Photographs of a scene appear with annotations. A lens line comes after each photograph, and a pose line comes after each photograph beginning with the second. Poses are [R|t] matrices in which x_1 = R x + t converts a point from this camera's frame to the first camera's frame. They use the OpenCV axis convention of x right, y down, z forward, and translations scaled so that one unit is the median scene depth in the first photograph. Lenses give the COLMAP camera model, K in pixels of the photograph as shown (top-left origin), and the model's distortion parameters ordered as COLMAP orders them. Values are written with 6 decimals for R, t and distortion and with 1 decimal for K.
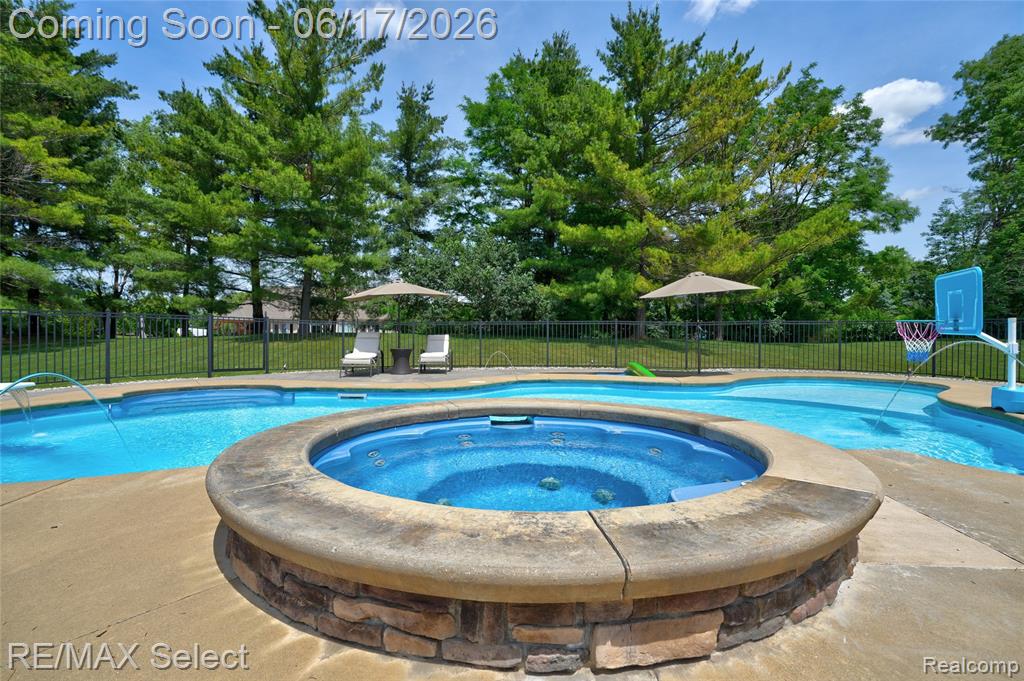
lens RADIAL K [[478.7, 0, 512.0], [0, 478.7, 340.5], [0, 0, 1]] dist [-0.049373, 0.013812]
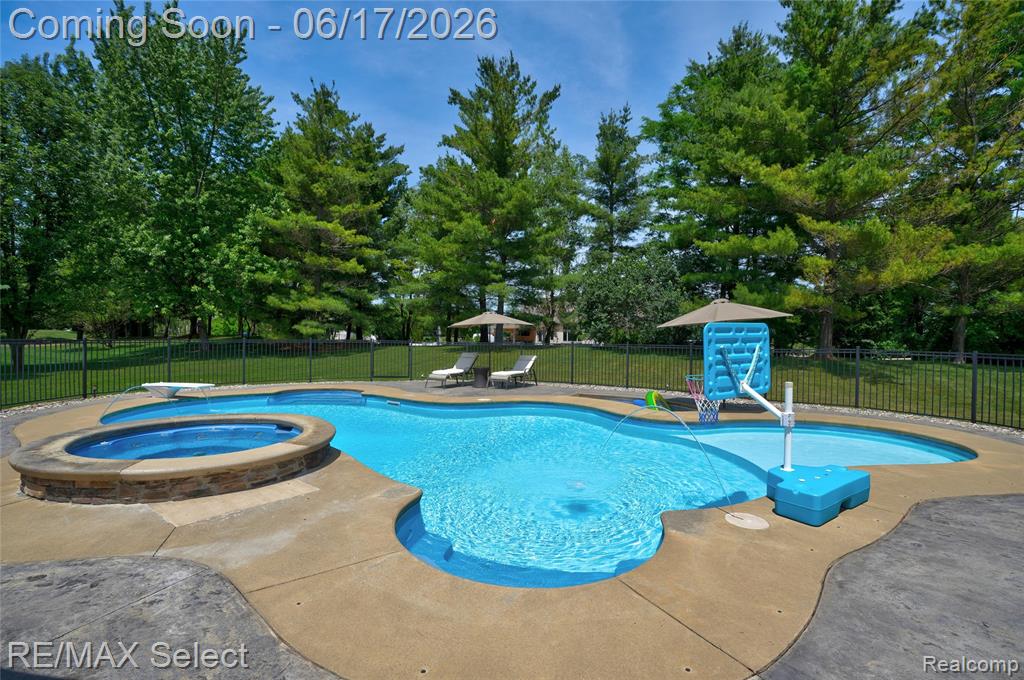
lens RADIAL K [[471.5, 0, 512.0], [0, 471.5, 340.0], [0, 0, 1]] dist [-0.060413, -0.000140]
pose [[0.823153, 0.011456, -0.567703, 0.298346], [-0.015404, 0.999879, -0.002157, -0.028979], [0.567610, 0.010521, 0.823230, 0.020696]]
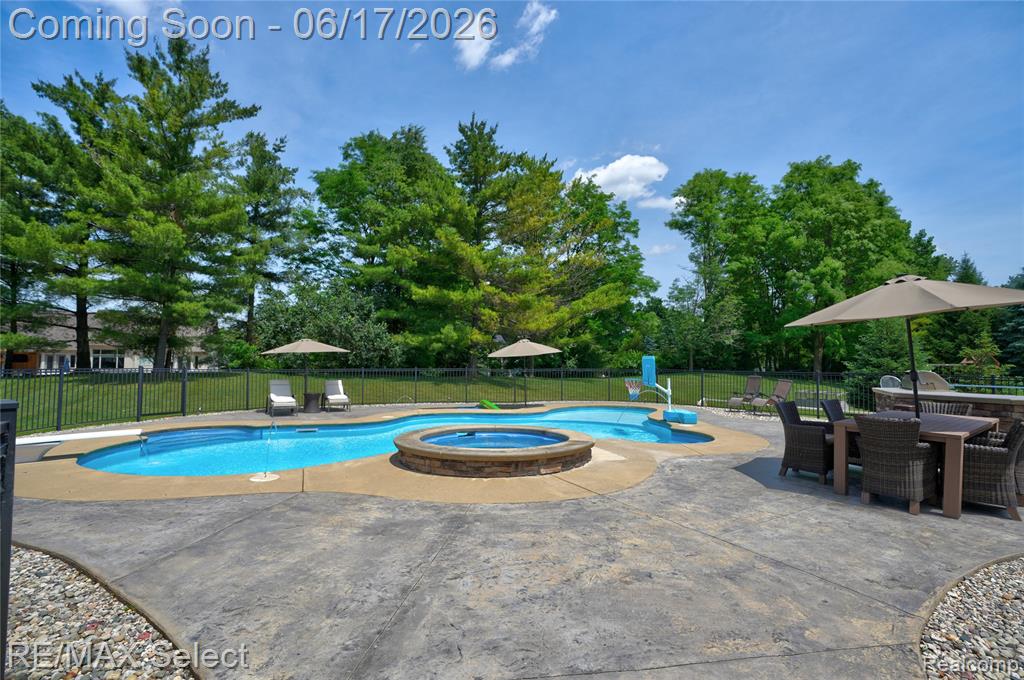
lens RADIAL K [[478.7, 0, 512.0], [0, 478.7, 340.0], [0, 0, 1]] dist [-0.049373, 0.013812]
pose [[0.925746, 0.021006, 0.377563, -0.124832], [0.003618, 0.997918, -0.064392, -0.023116], [-0.378129, 0.060976, 0.923742, -0.221120]]
